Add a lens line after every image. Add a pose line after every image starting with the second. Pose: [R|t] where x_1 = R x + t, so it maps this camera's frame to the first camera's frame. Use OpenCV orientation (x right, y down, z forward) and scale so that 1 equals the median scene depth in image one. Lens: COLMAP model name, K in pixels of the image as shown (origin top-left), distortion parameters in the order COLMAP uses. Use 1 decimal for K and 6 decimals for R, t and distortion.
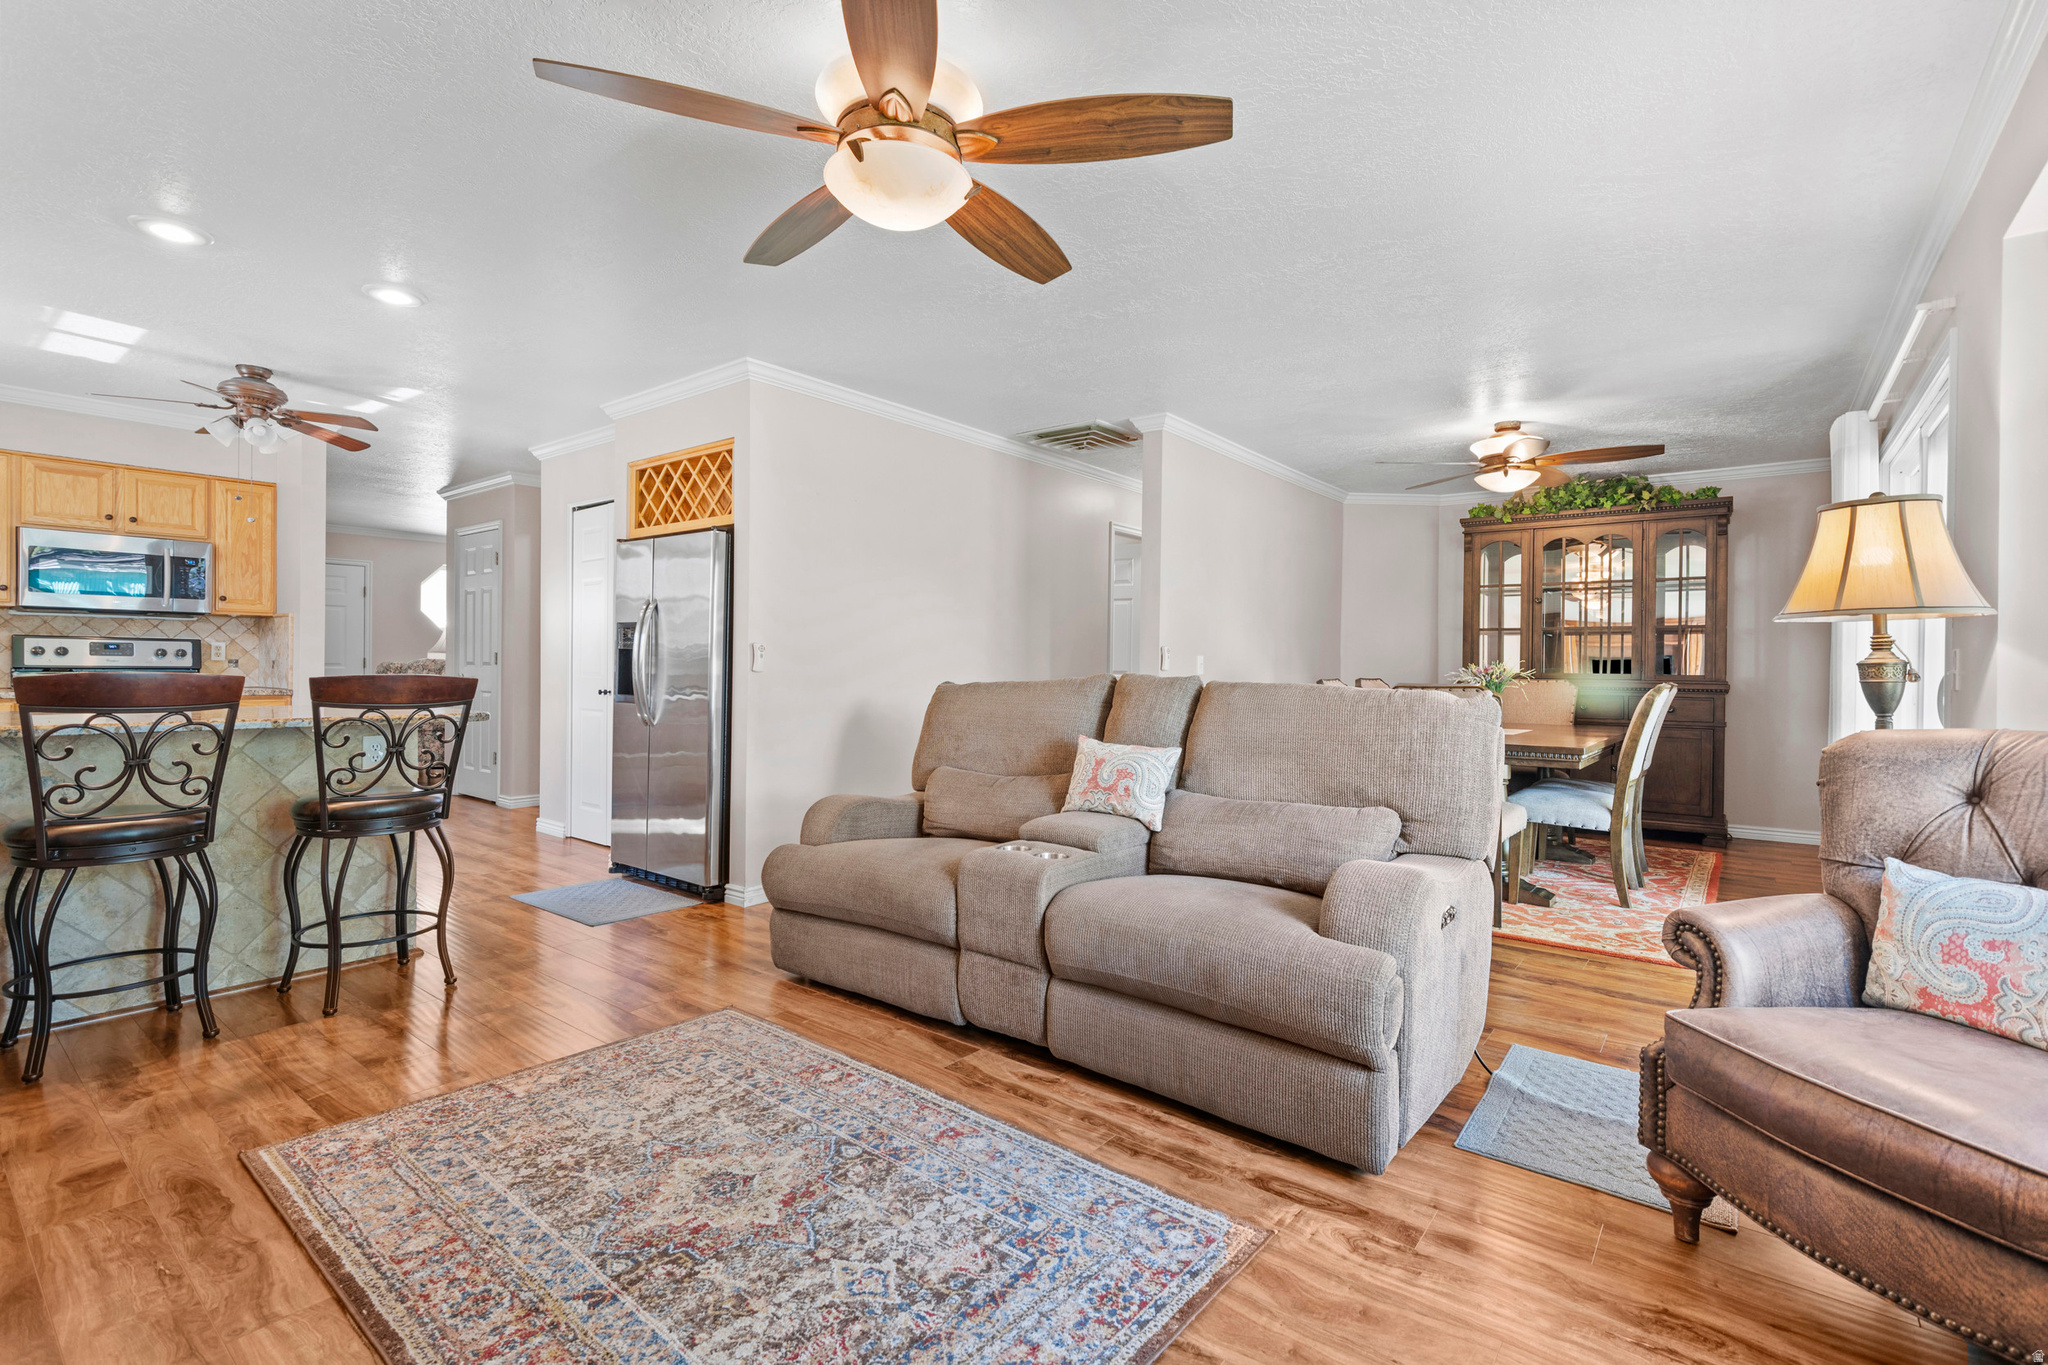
lens RADIAL K [[938.5, 0, 1030.1], [0, 938.5, 682.4], [0, 0, 1]] dist [0.001171, -0.000434]
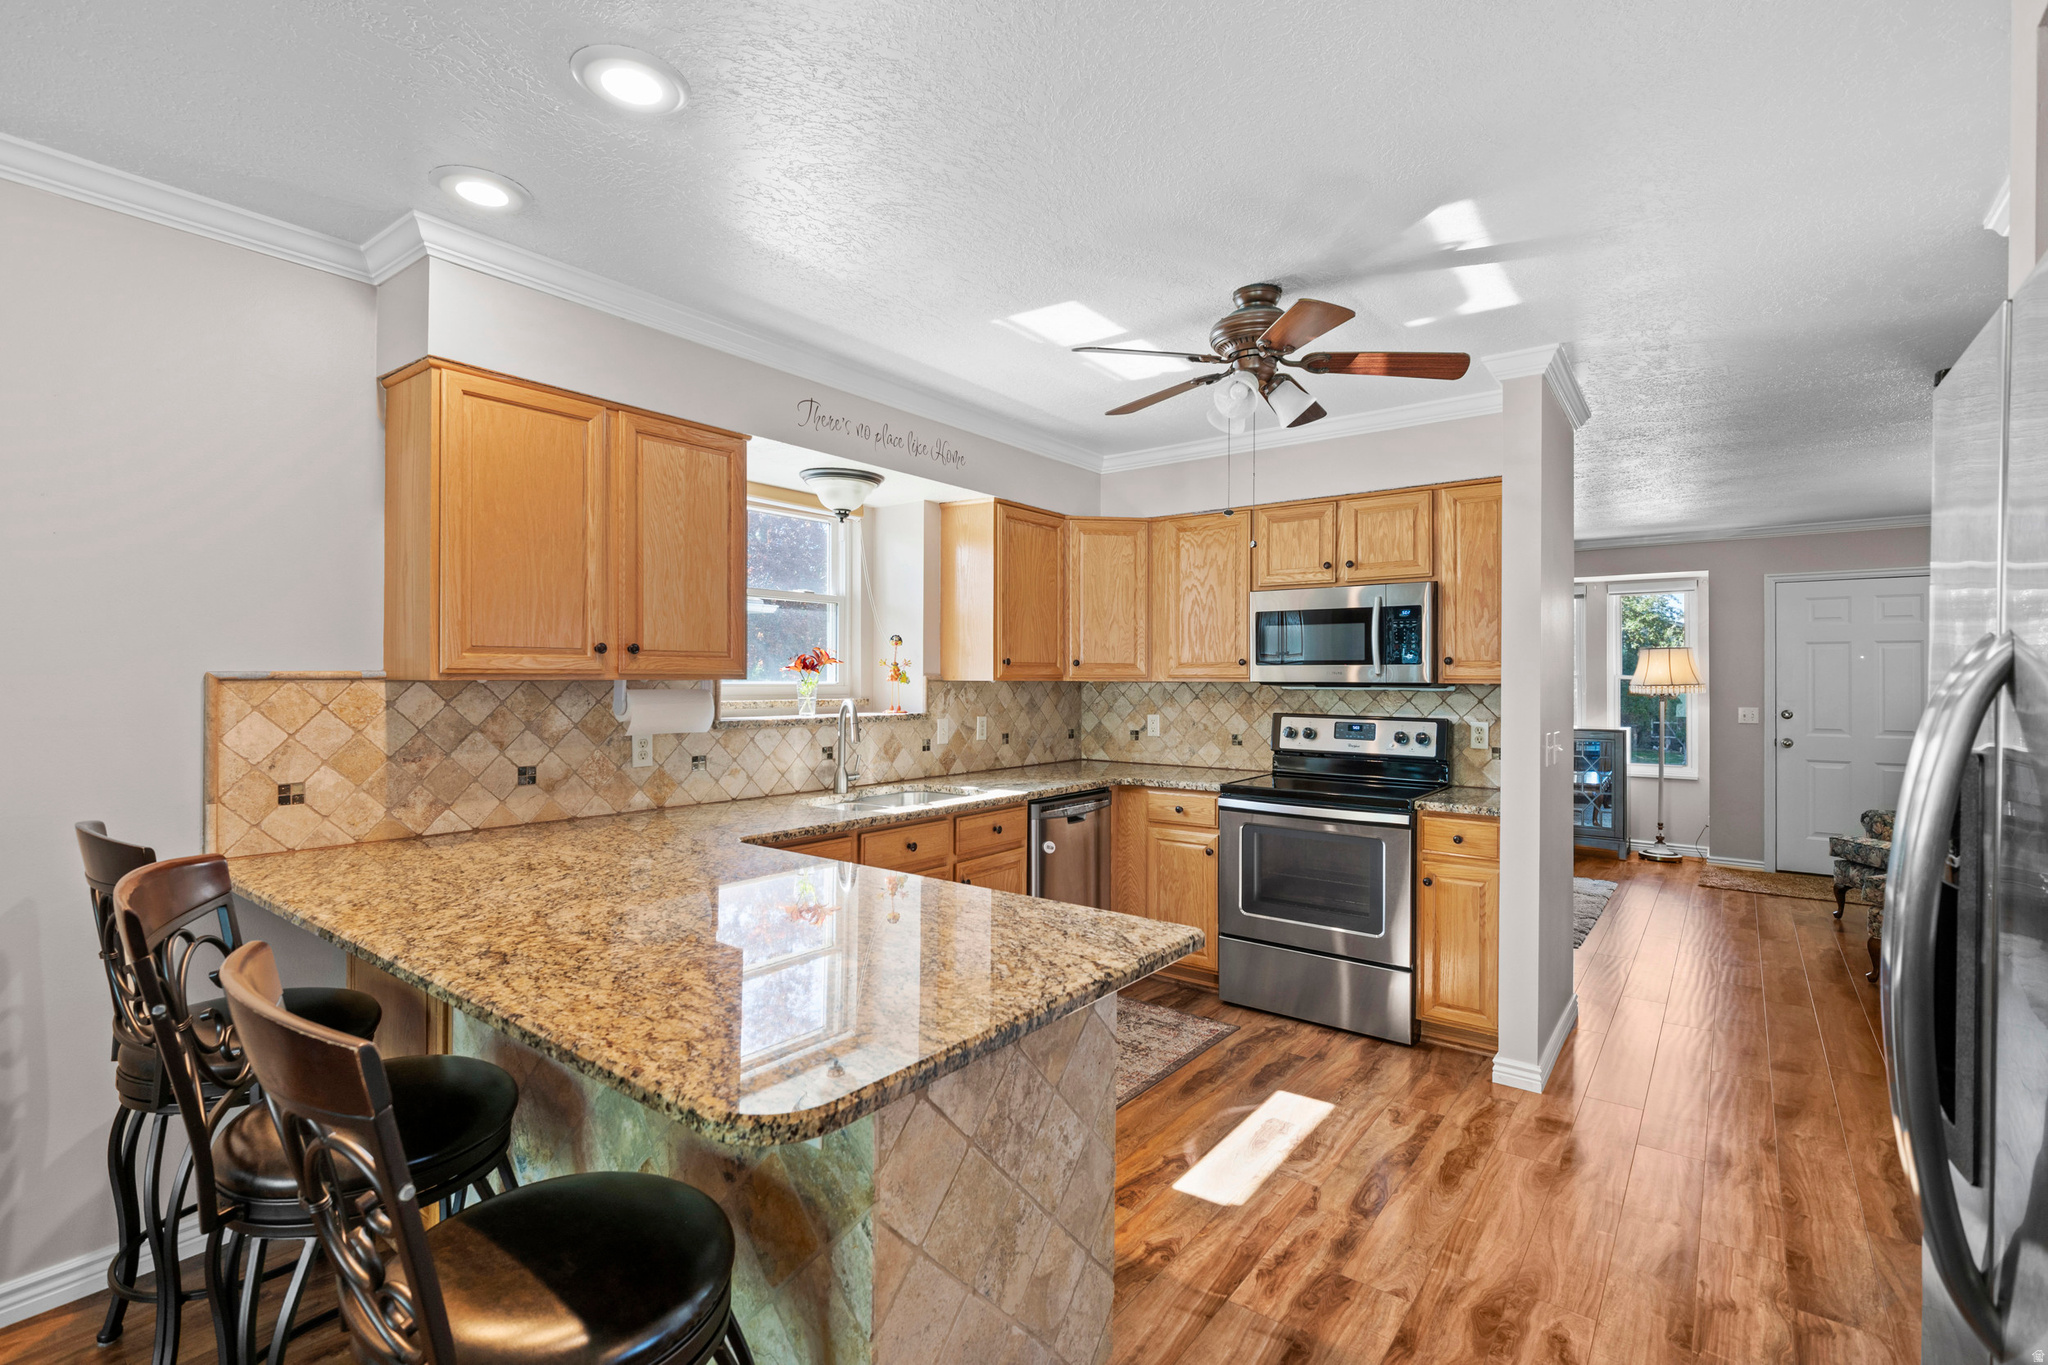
lens RADIAL K [[918.9, 0, 1020.4], [0, 918.9, 675.9], [0, 0, 1]] dist [-0.000344, -0.000462]
pose [[0.014012, -0.015970, -0.999774, -0.454795], [-0.021146, 0.999644, -0.016264, -0.136160], [0.999678, 0.021369, 0.013669, 1.521969]]
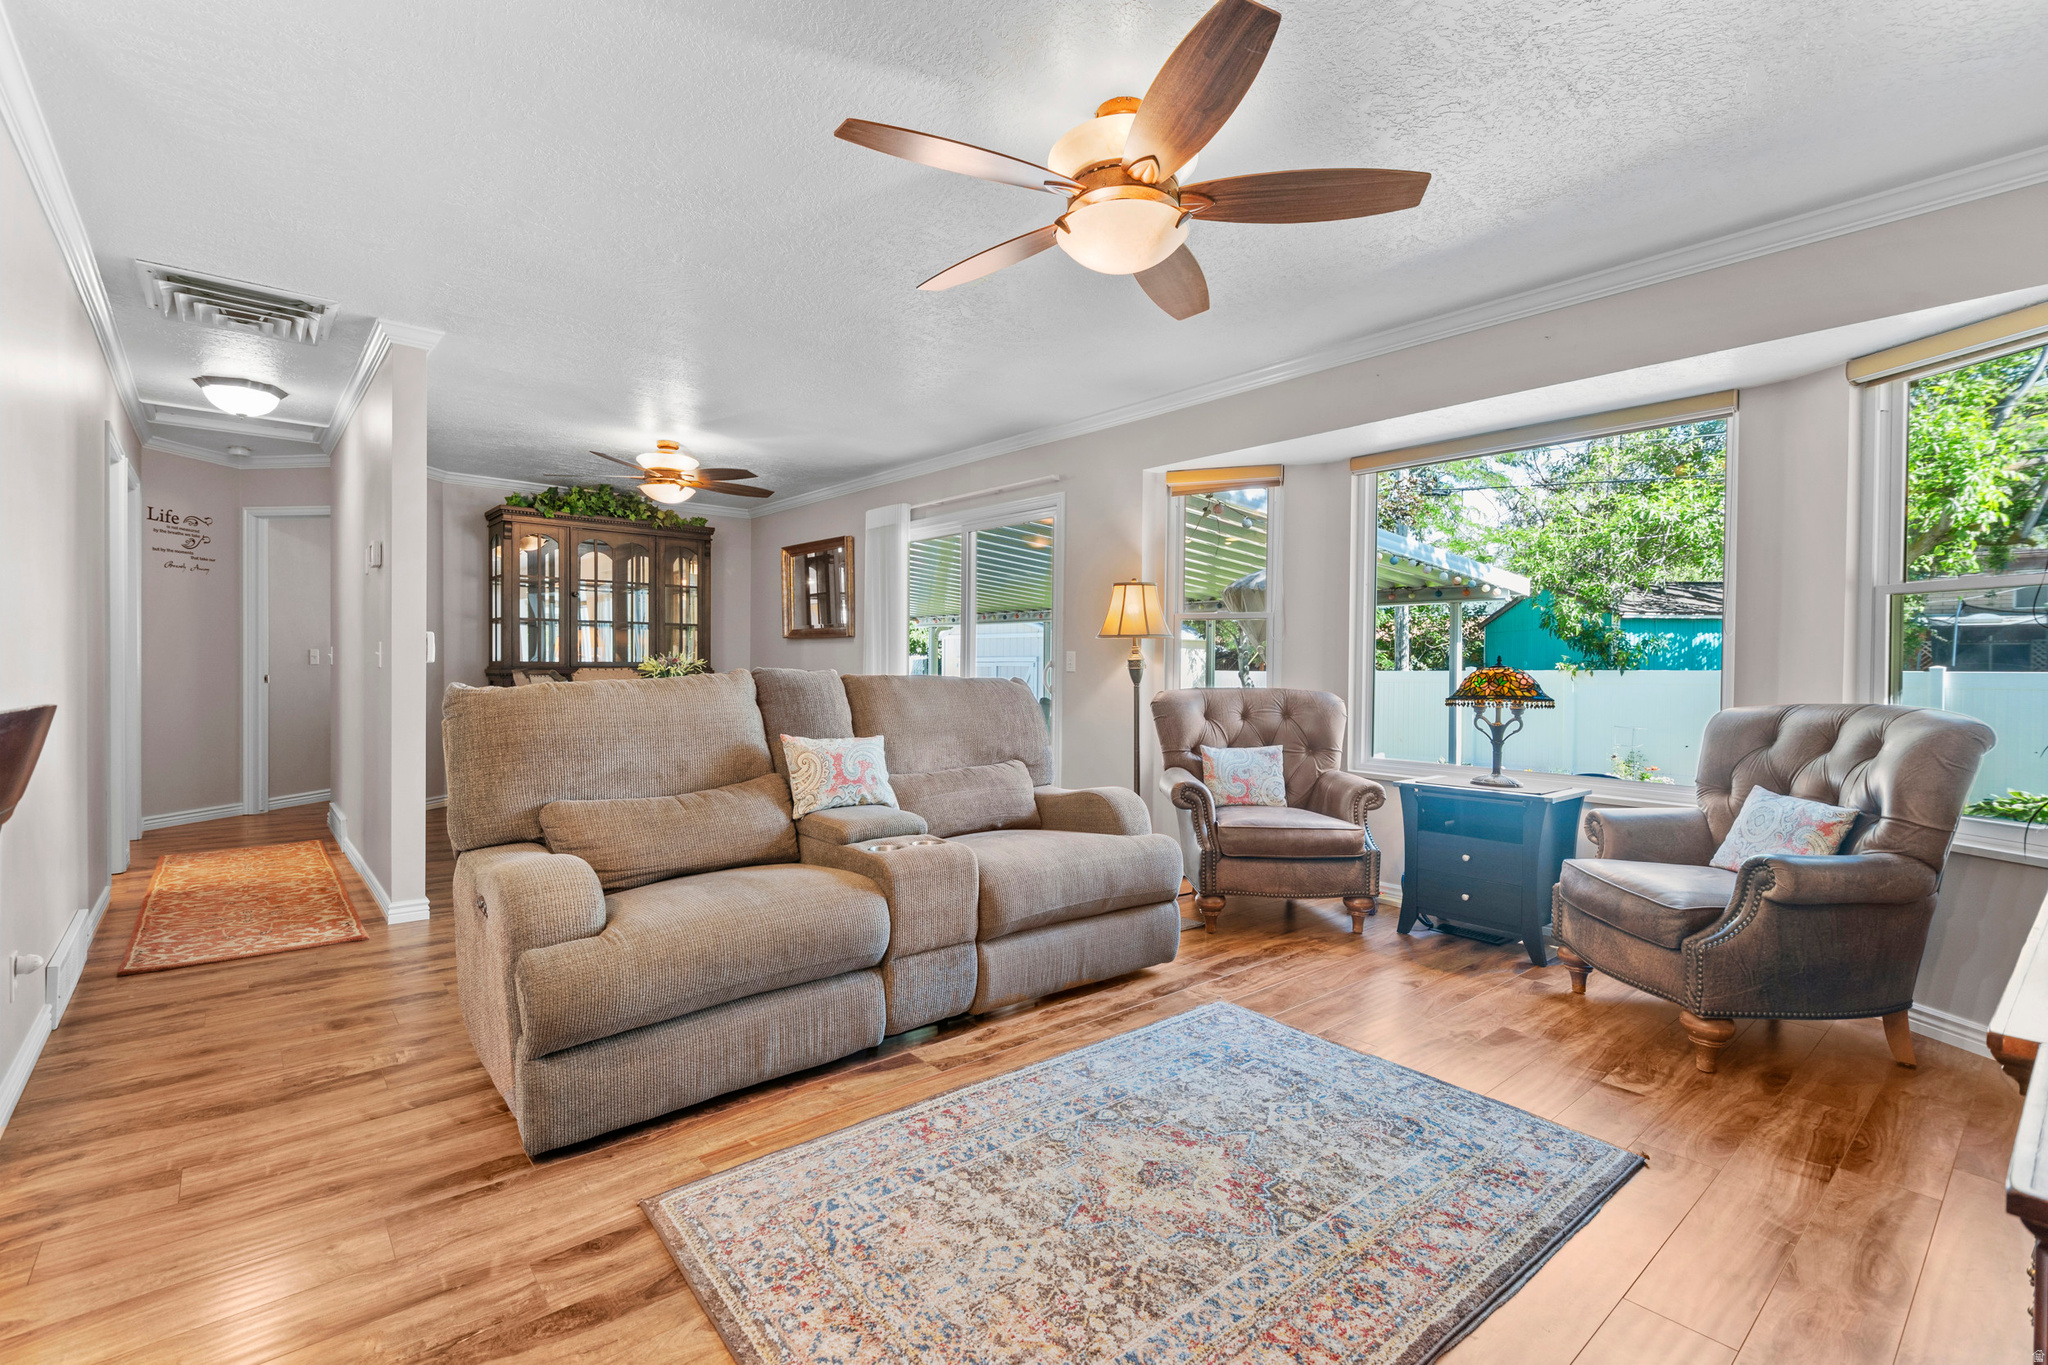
lens RADIAL K [[918.9, 0, 1020.4], [0, 918.9, 675.9], [0, 0, 1]] dist [-0.000344, -0.000462]
pose [[0.197482, -0.023120, 0.980034, -1.053430], [0.010784, 0.999713, 0.021411, -0.027010], [-0.980247, 0.006340, 0.197675, 0.751677]]
